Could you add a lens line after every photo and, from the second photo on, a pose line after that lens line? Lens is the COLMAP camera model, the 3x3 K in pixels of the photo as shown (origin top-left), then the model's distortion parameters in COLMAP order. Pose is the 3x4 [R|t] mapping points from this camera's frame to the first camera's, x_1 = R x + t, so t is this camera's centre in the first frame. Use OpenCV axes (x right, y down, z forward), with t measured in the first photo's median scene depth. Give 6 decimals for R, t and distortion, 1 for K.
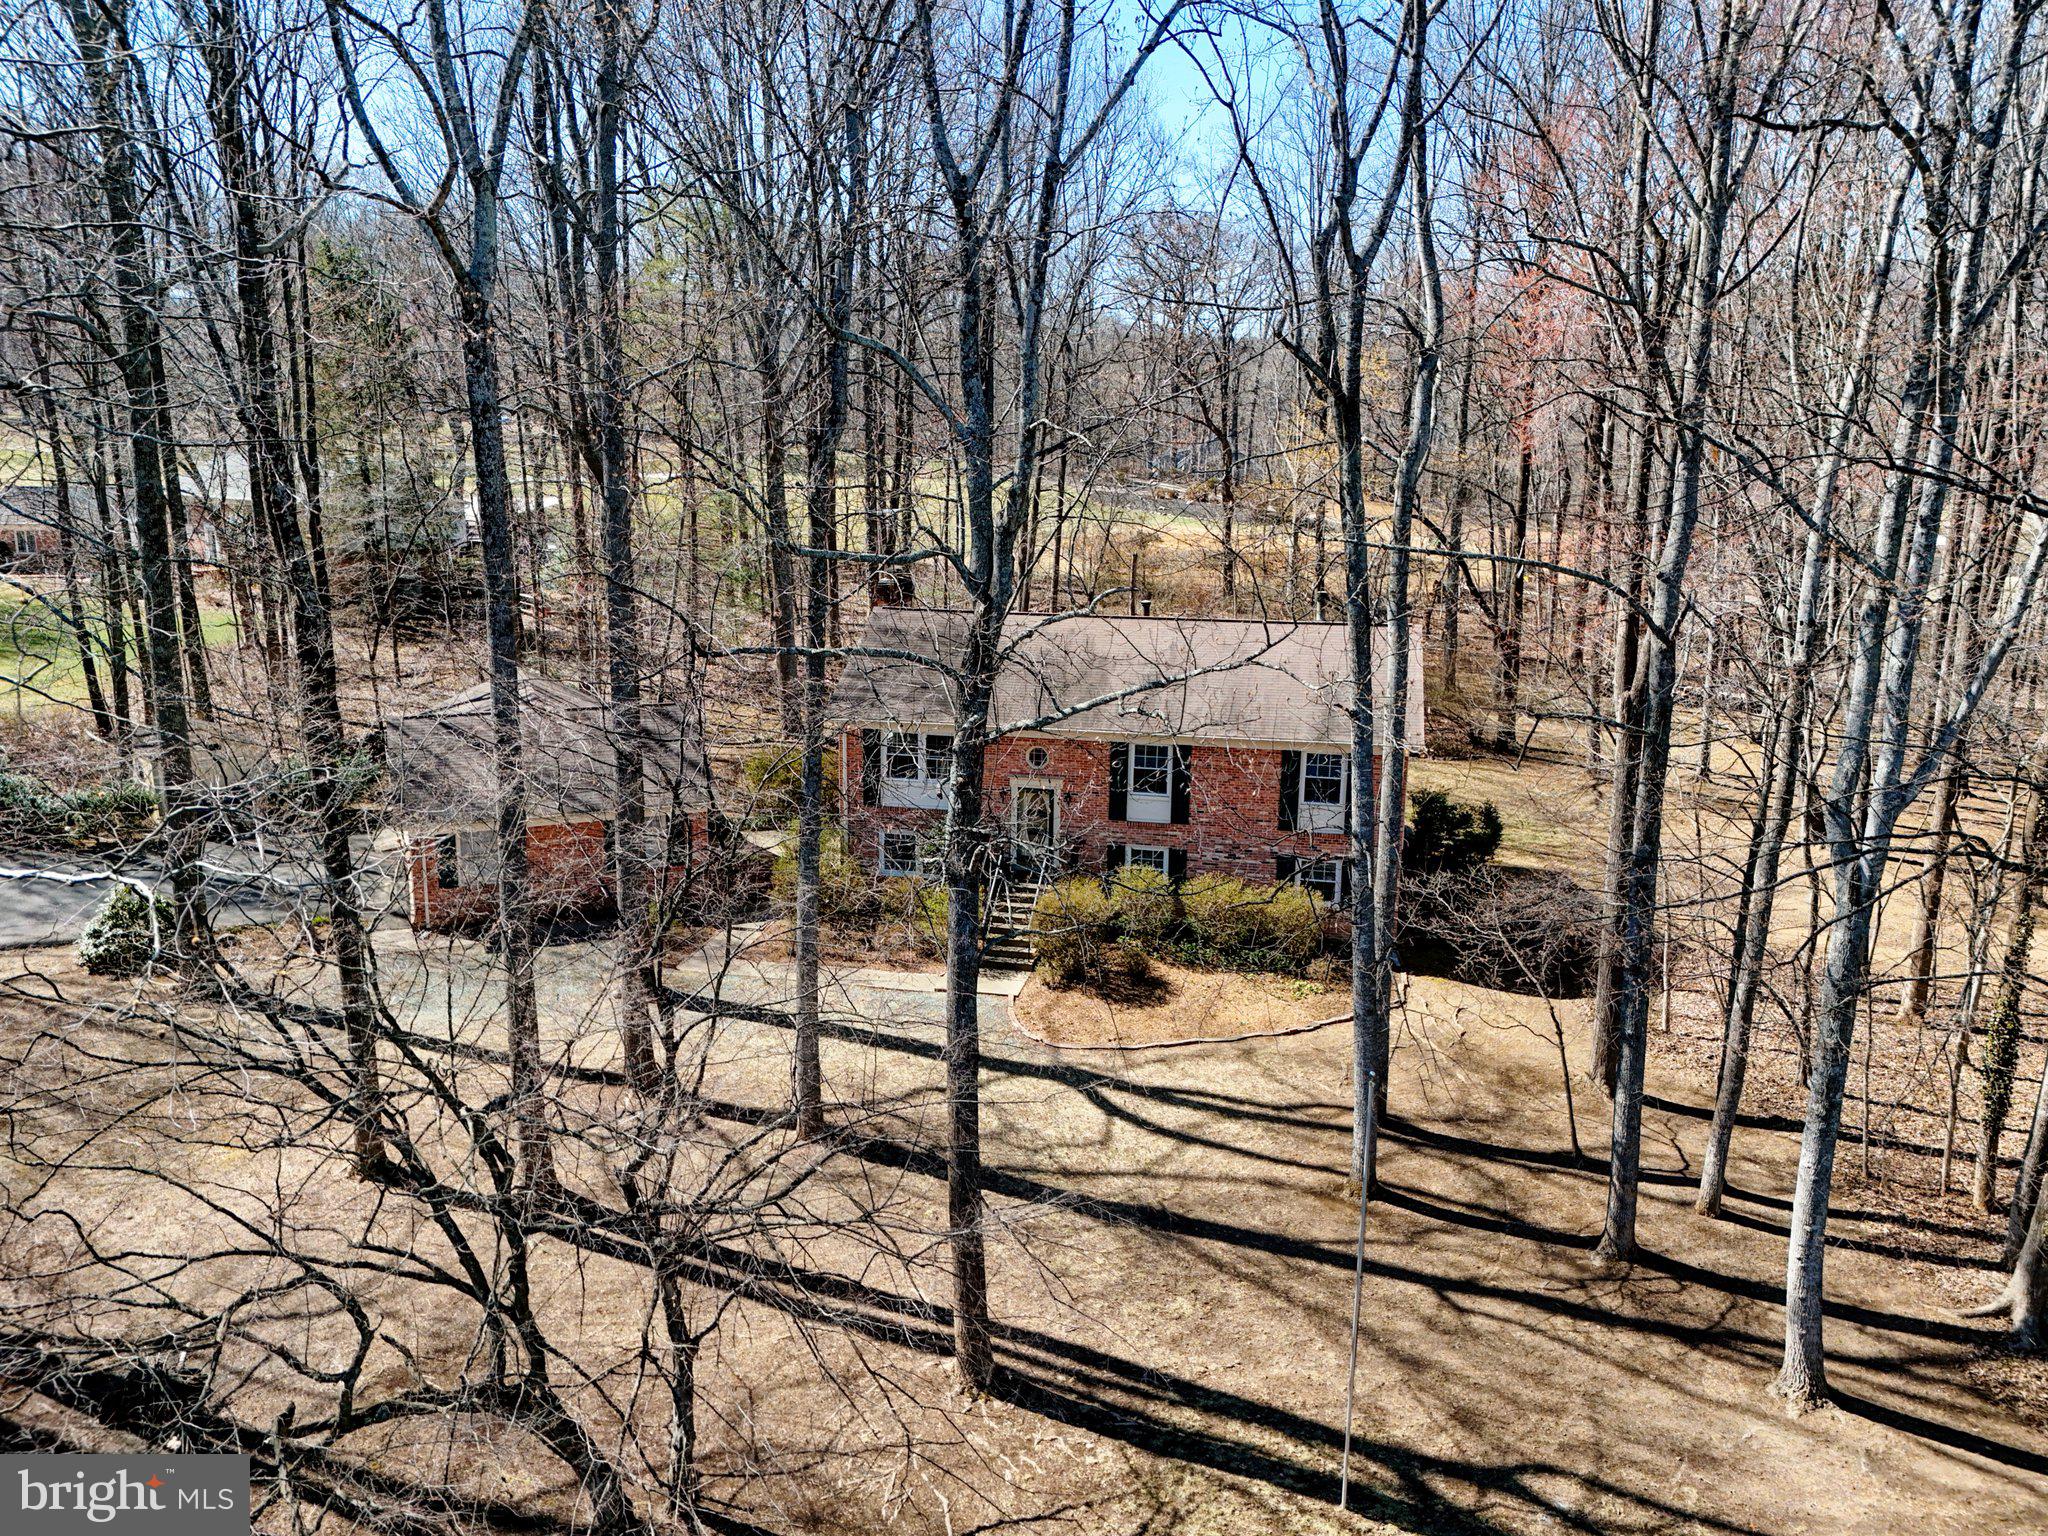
lens RADIAL K [[1458.2, 0, 1024.0], [0, 1458.2, 768.0], [0, 0, 1]] dist [-0.001591, 0.000990]
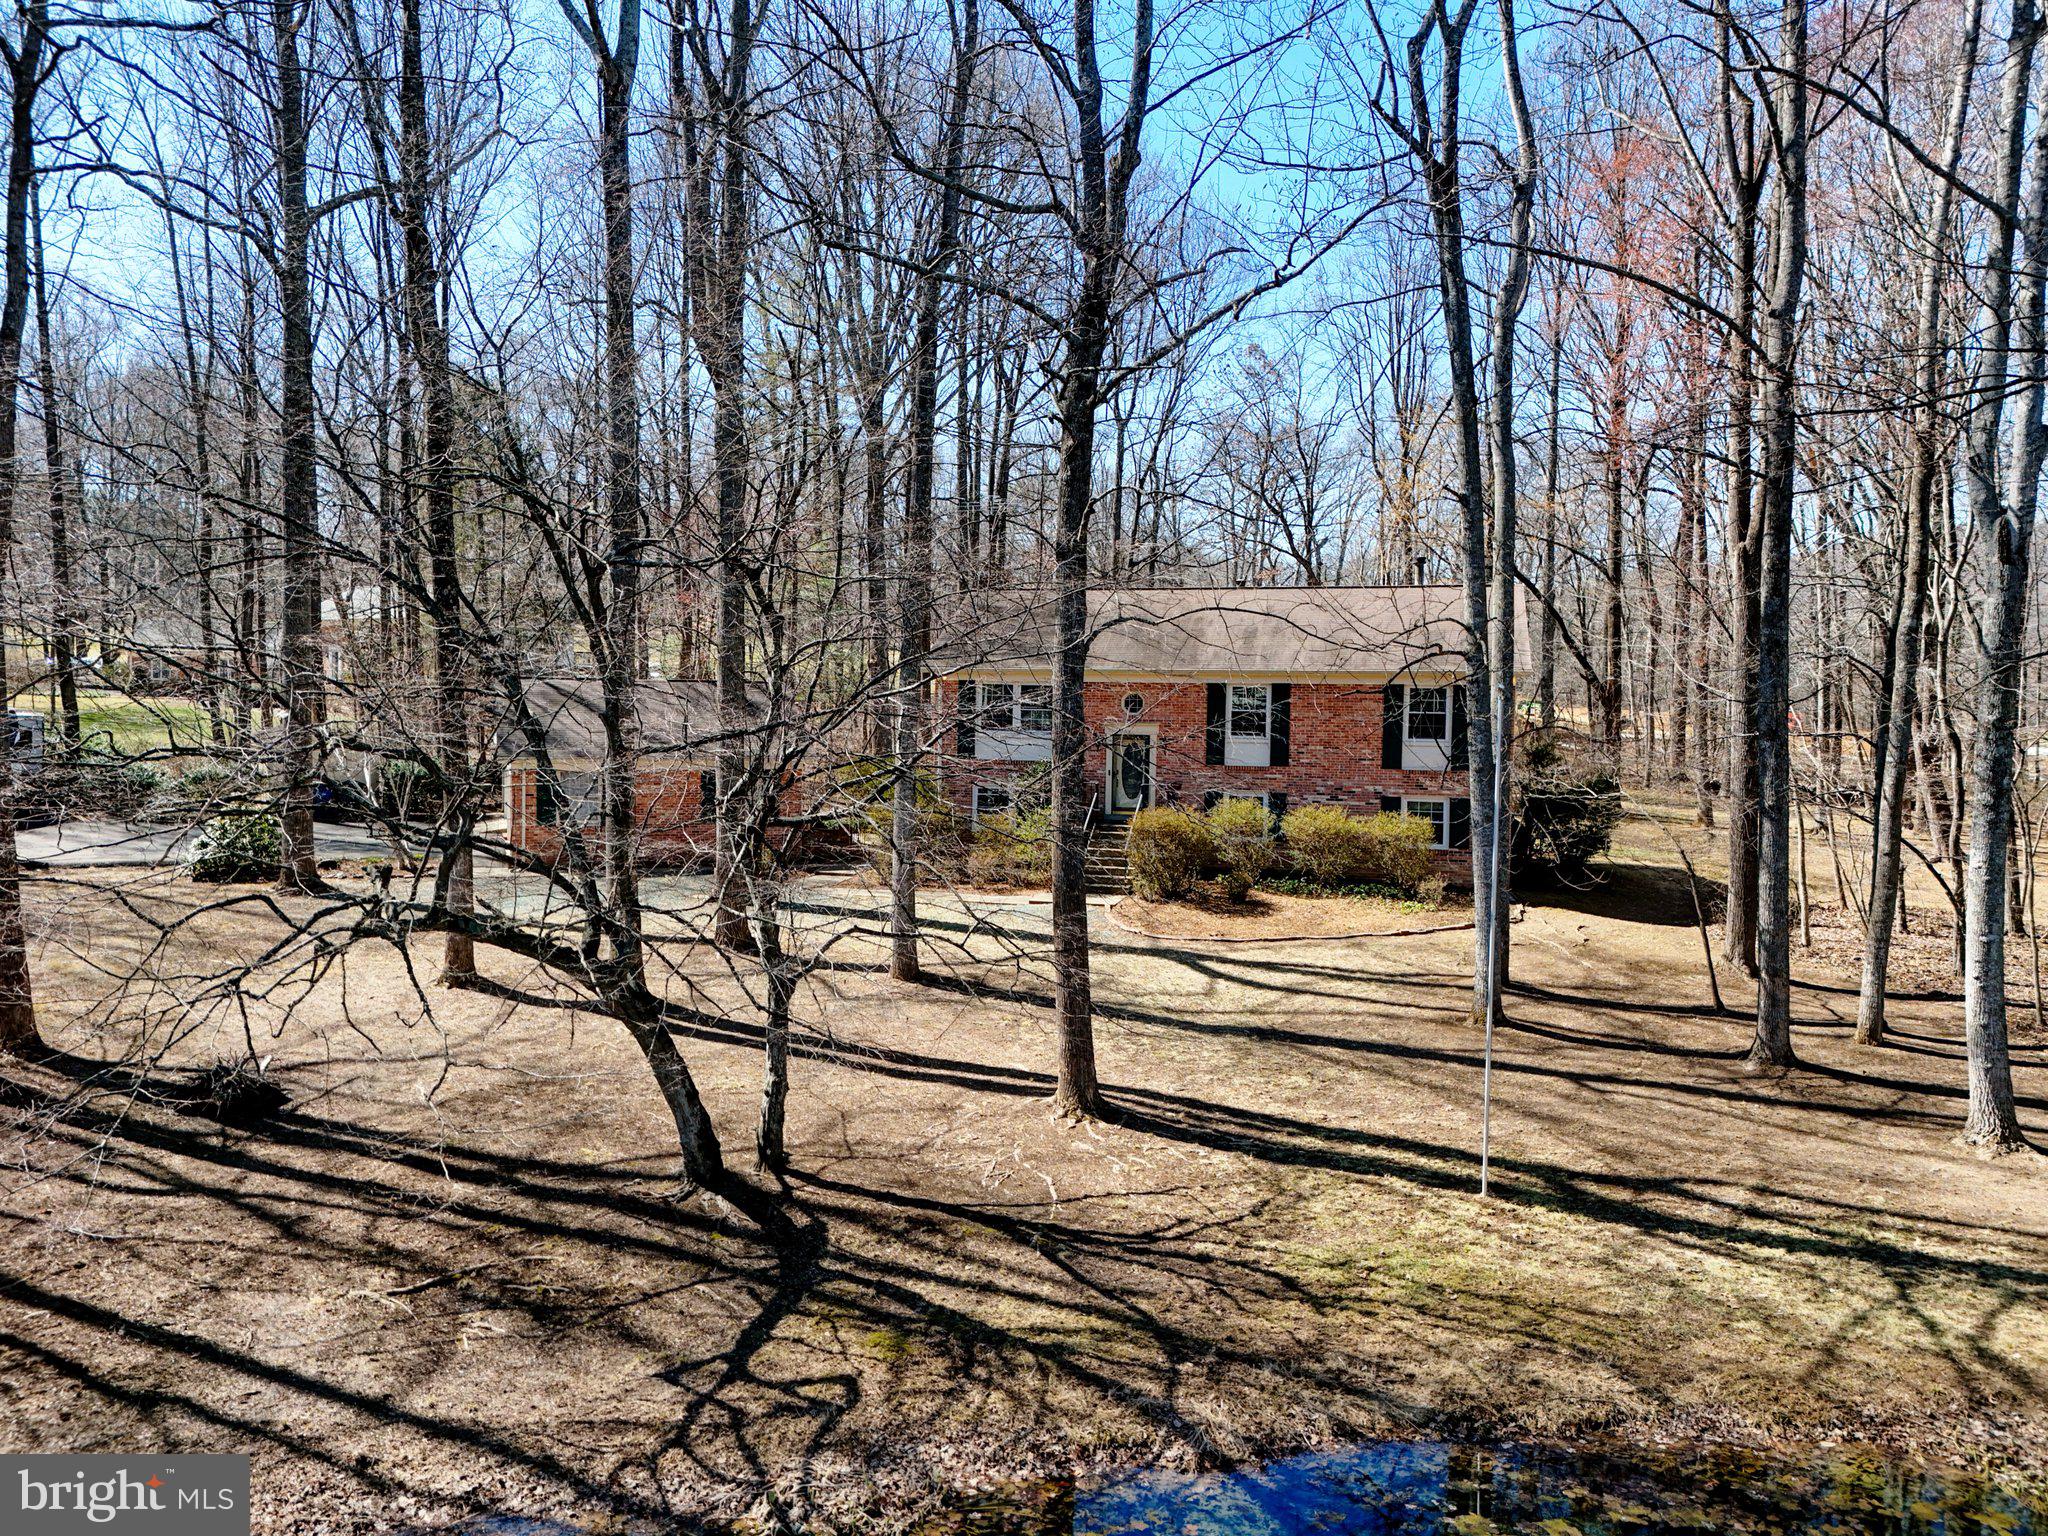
lens RADIAL K [[1473.7, 0, 1024.0], [0, 1473.7, 768.0], [0, 0, 1]] dist [0.000204, 0.004632]
pose [[0.998451, 0.004125, -0.055479, -0.014354], [-0.012611, 0.988070, -0.153490, 0.297930], [0.054184, 0.153952, 0.986592, 0.024303]]
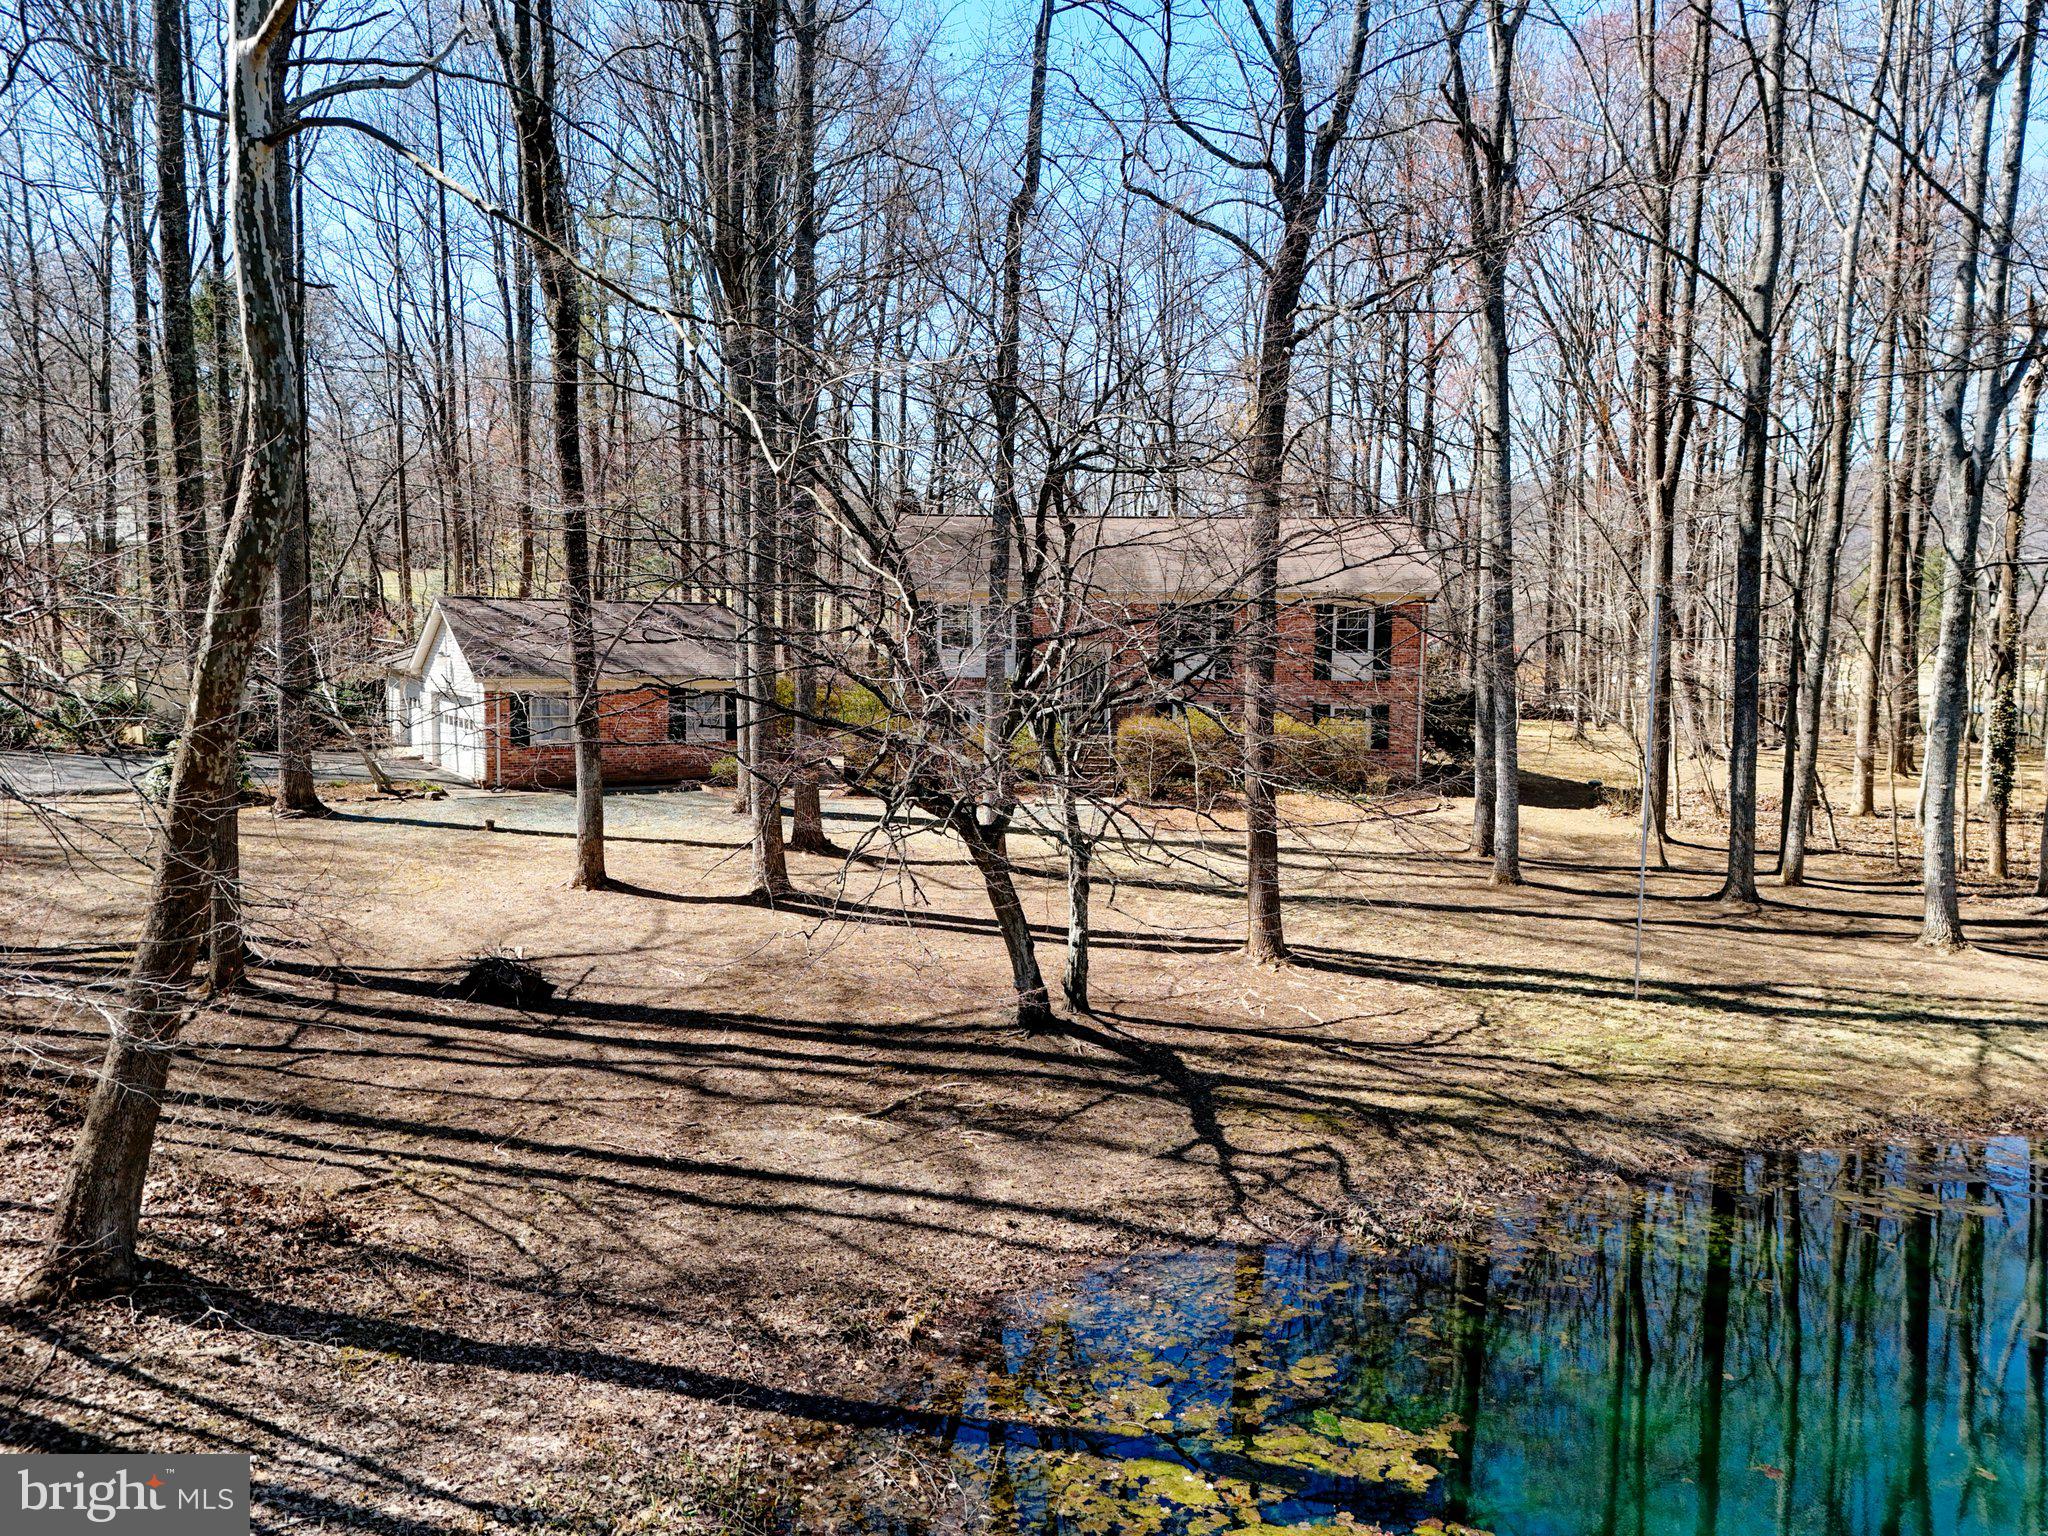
lens RADIAL K [[1458.2, 0, 1024.0], [0, 1458.2, 768.0], [0, 0, 1]] dist [-0.001591, 0.000990]
pose [[0.988357, -0.018887, 0.150976, -0.313395], [0.036262, 0.992913, -0.113176, 0.335536], [-0.147768, 0.117333, 0.982037, -0.043993]]
